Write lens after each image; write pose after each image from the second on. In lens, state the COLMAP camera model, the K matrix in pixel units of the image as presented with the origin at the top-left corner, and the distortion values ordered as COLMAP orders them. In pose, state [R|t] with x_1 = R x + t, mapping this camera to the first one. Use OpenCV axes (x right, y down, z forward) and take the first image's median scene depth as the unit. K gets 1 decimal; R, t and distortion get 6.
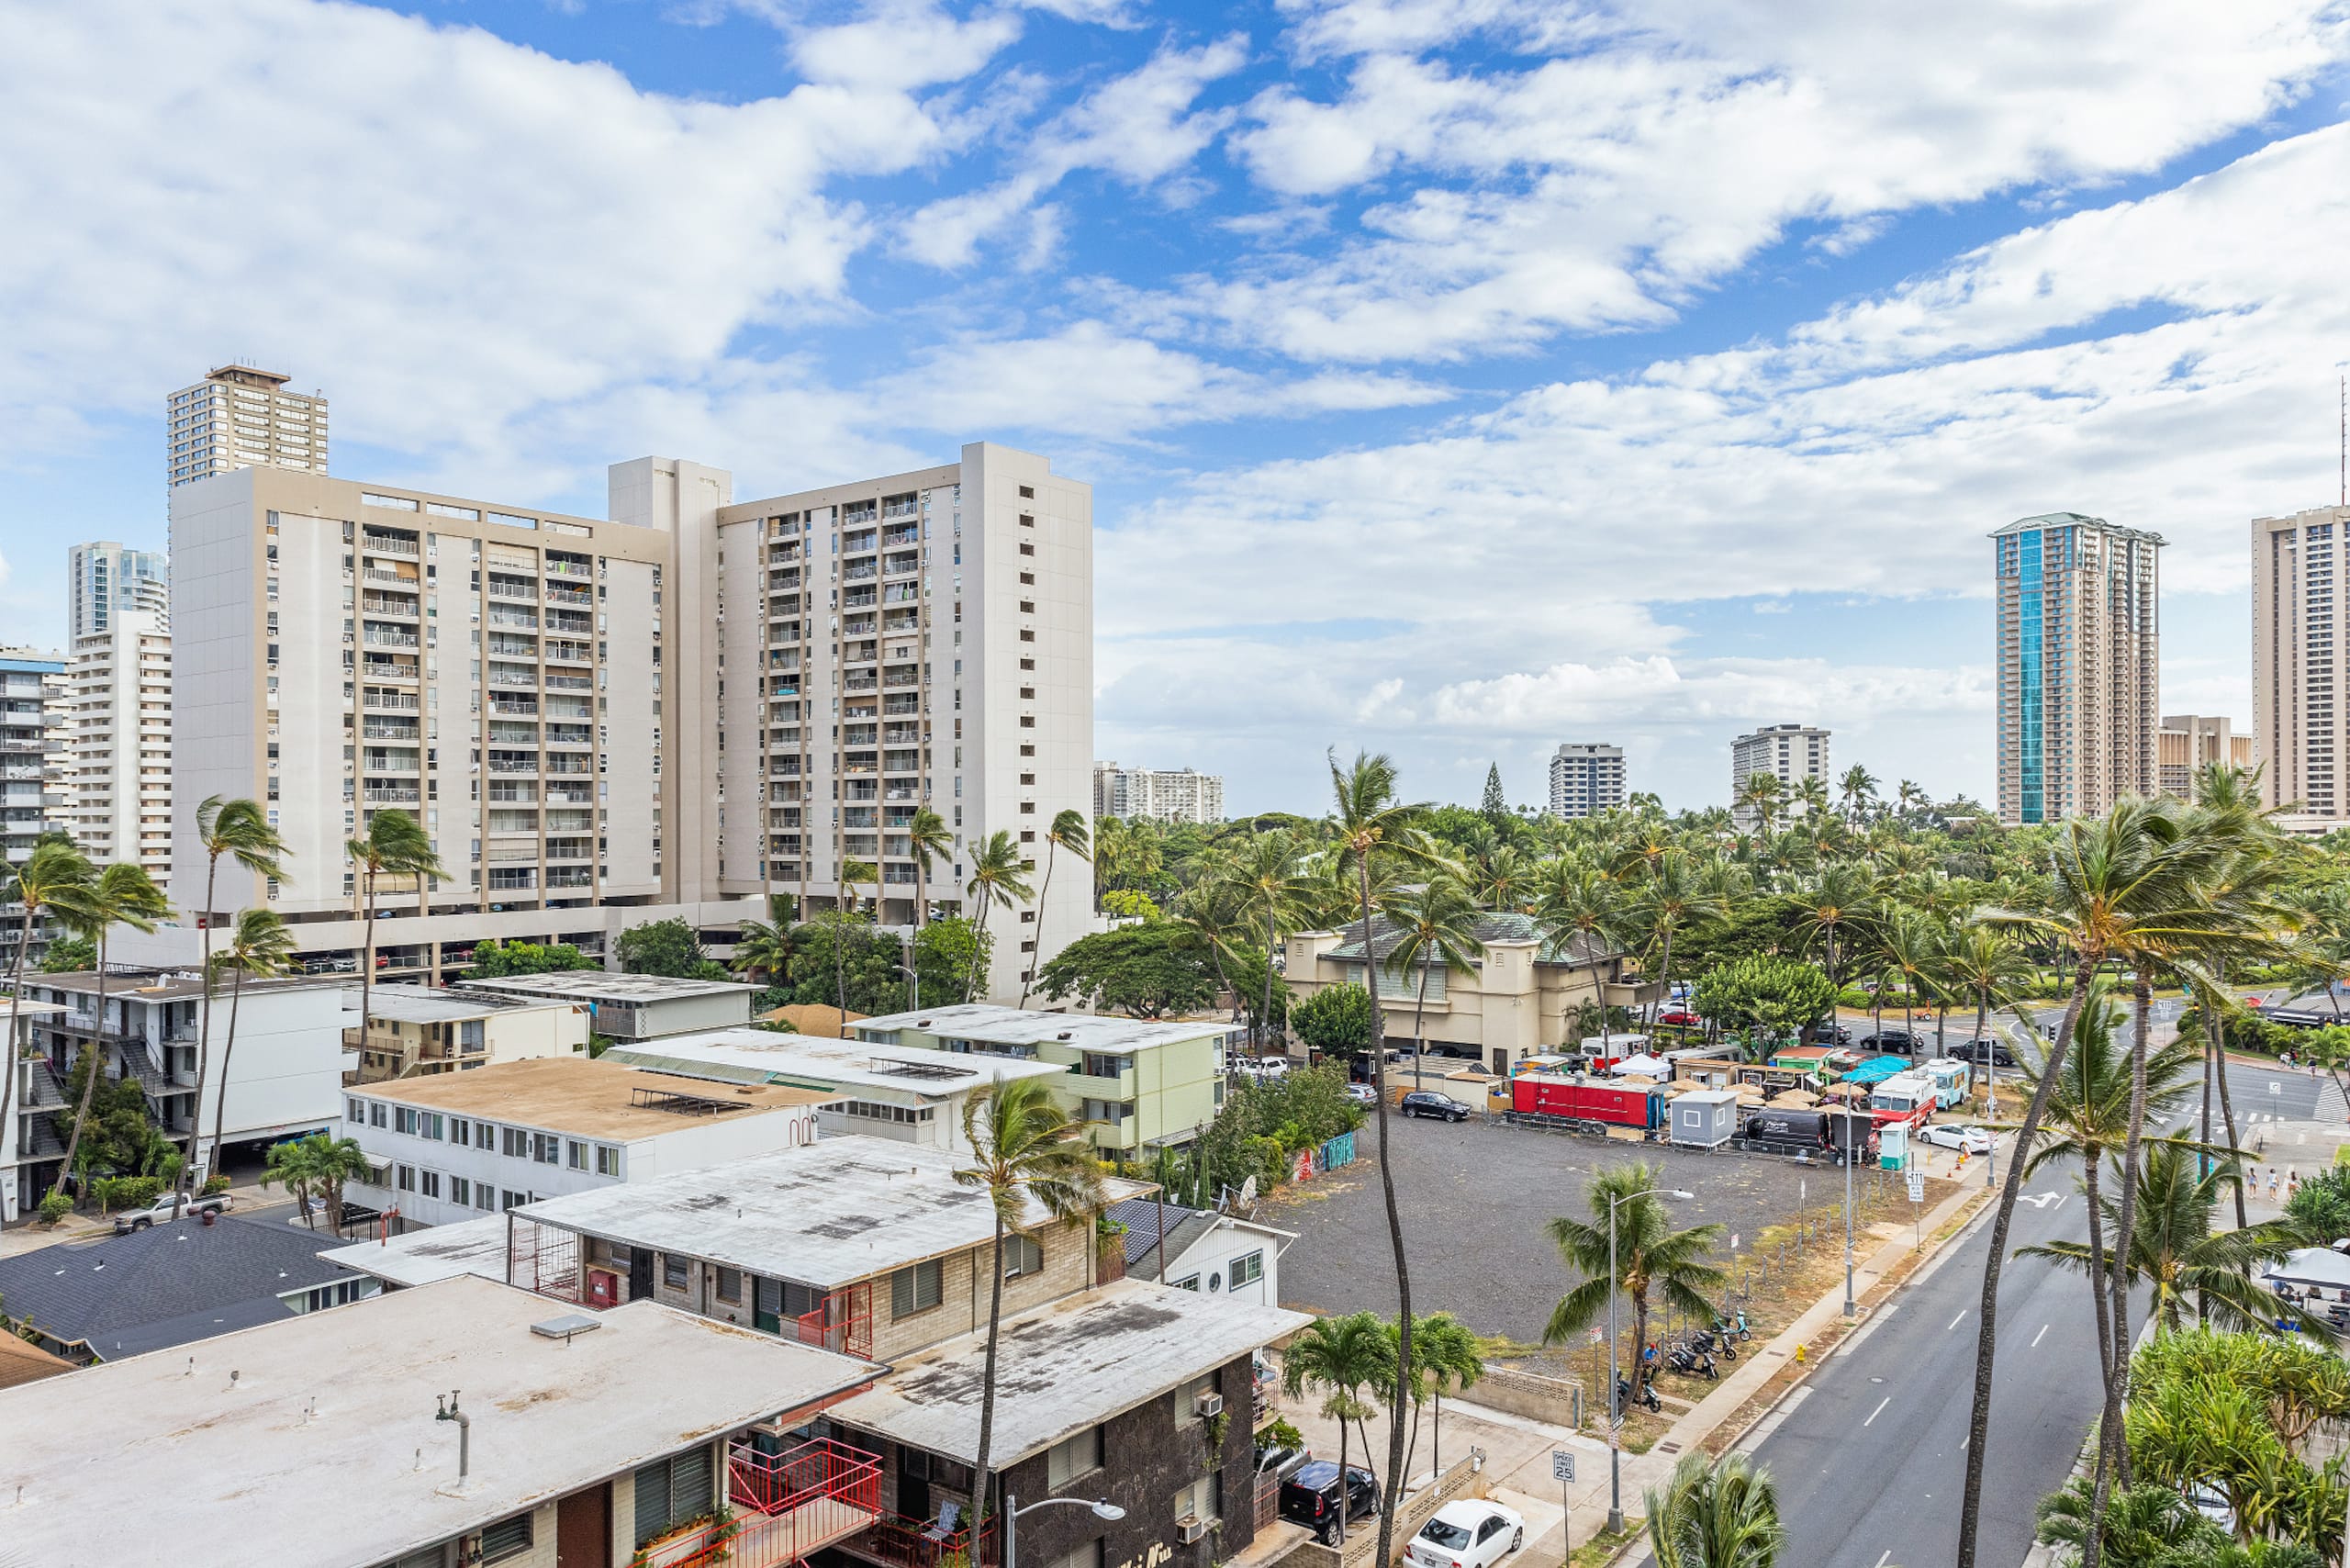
lens RADIAL K [[1580.0, 0, 1178.1], [0, 1580.0, 819.8], [0, 0, 1]] dist [0.054800, -0.071154]
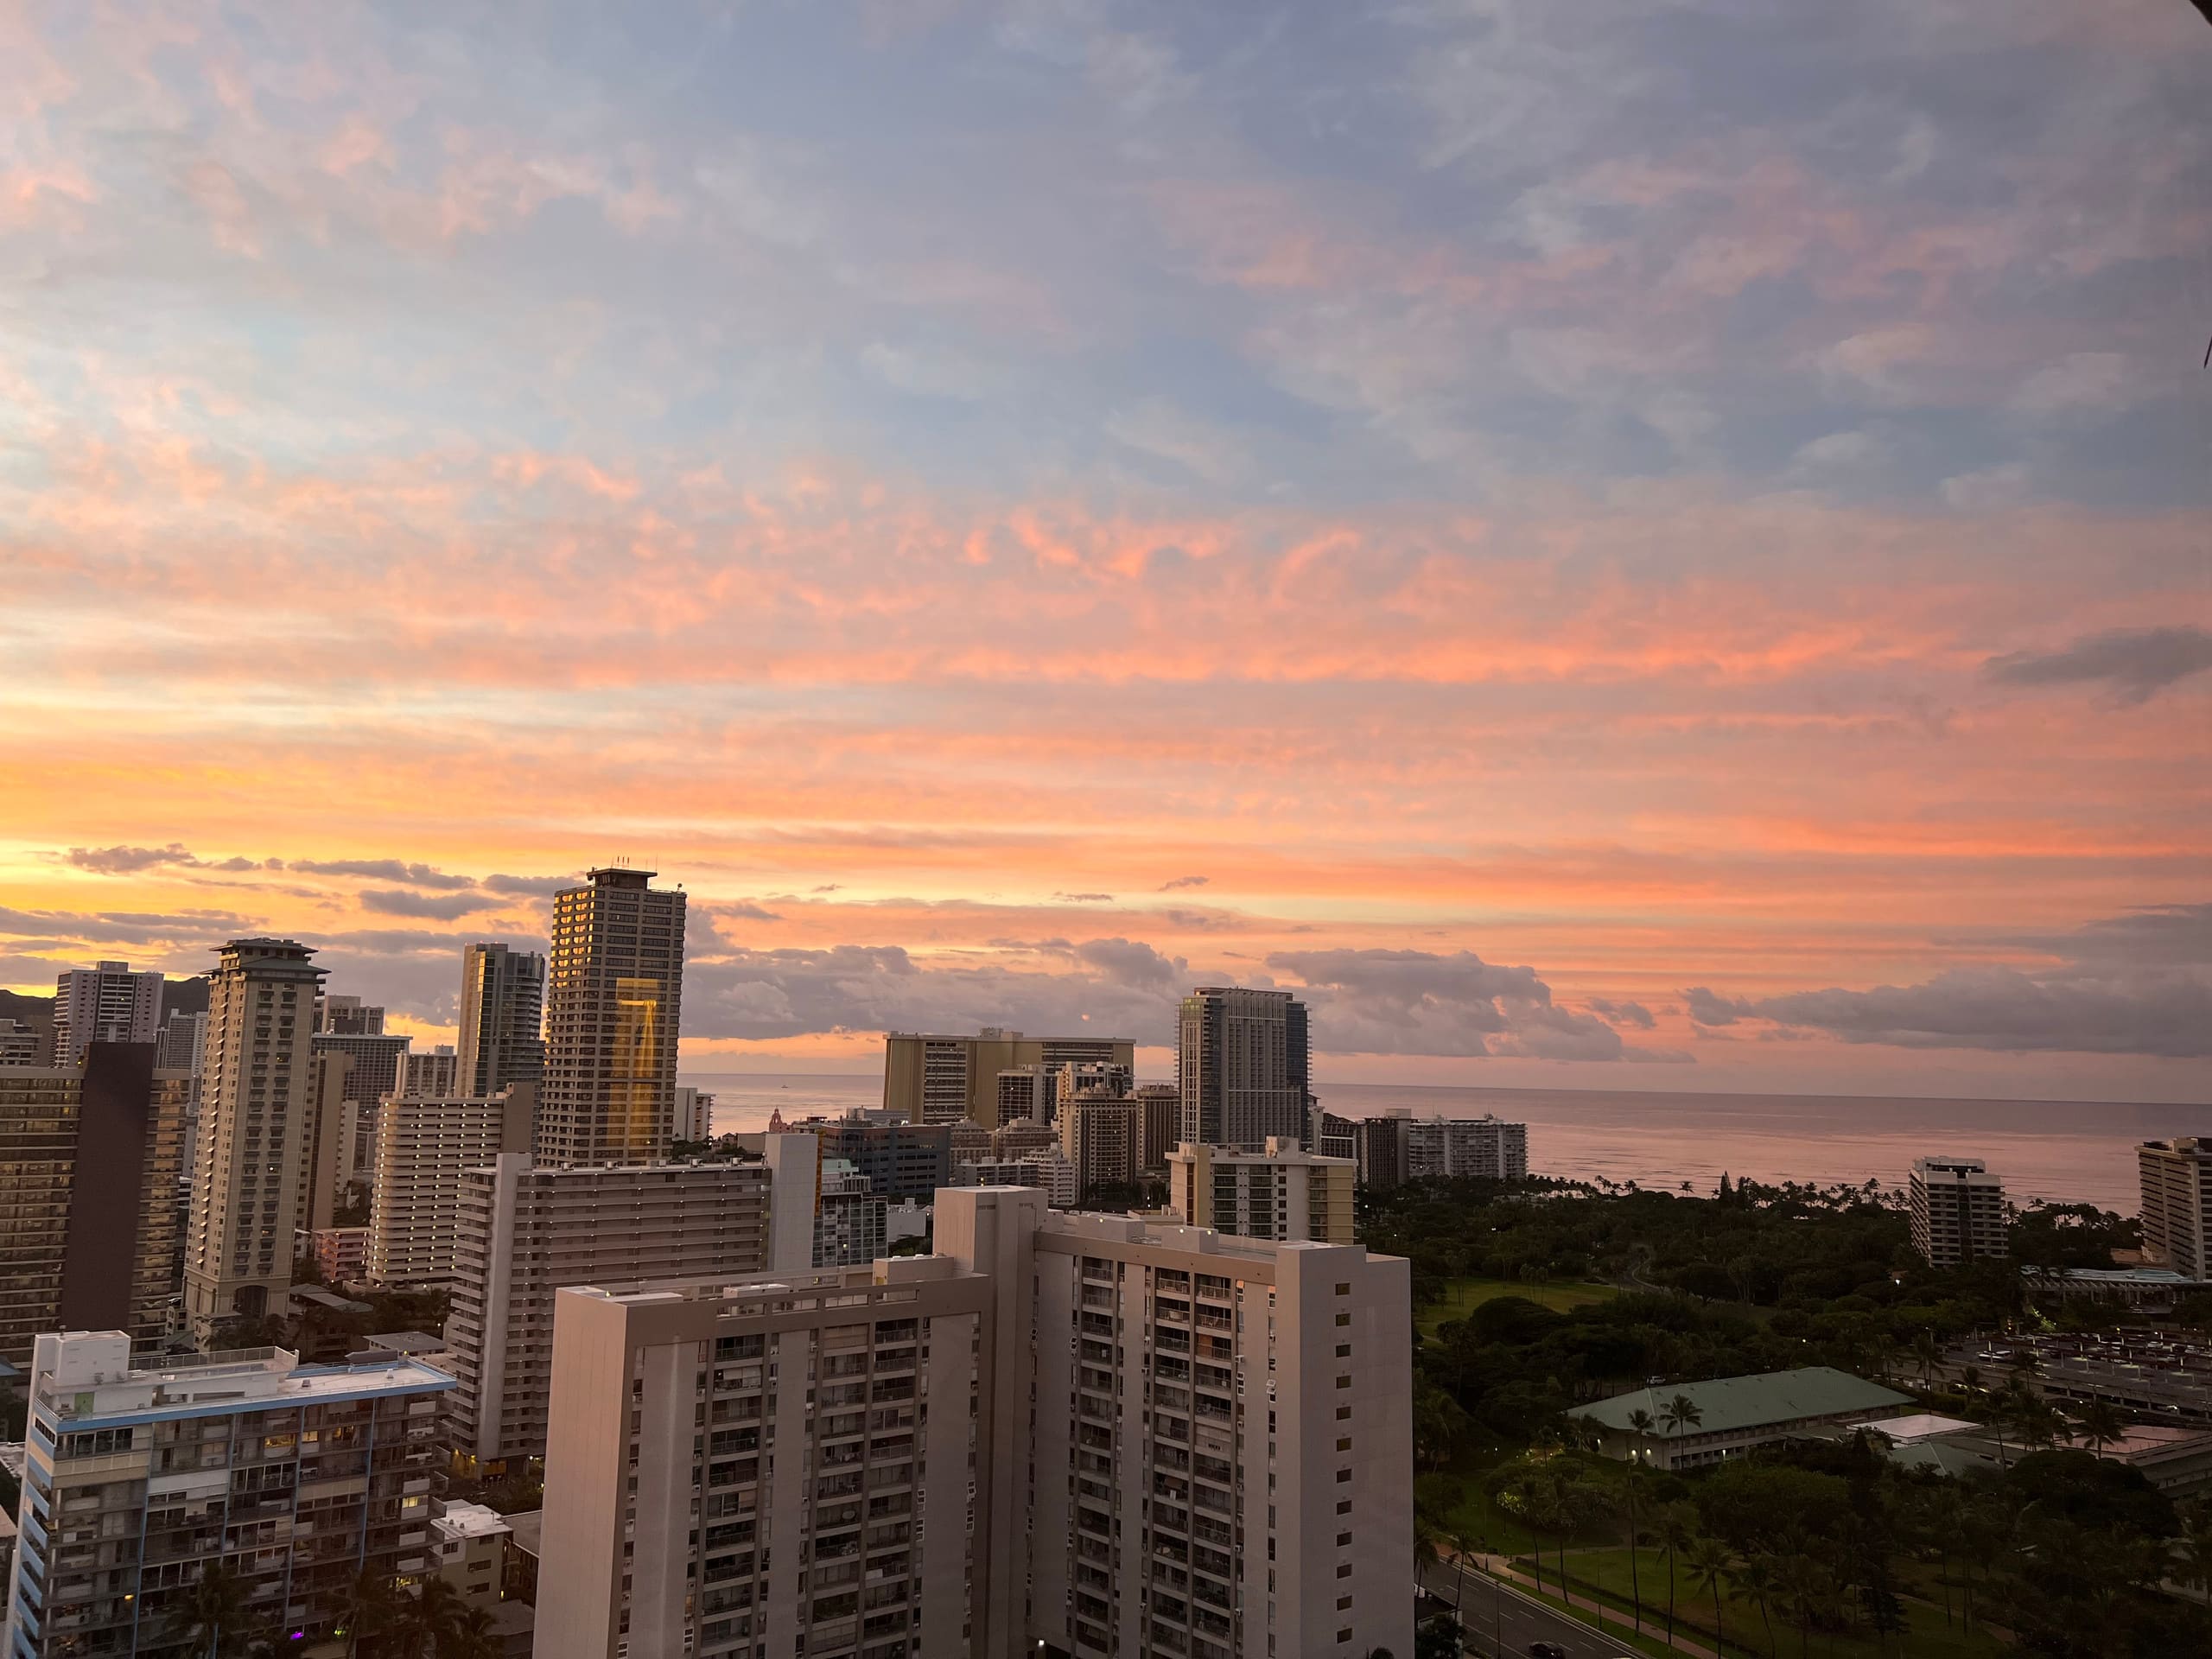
lens RADIAL K [[1649.5, 0, 1099.2], [0, 1649.5, 847.1], [0, 0, 1]] dist [0.057713, -0.059164]
pose [[0.973330, -0.012154, -0.229089, -0.004824], [-0.018044, 0.991446, -0.129268, -0.330653], [0.228700, 0.129954, 0.964784, -0.045609]]
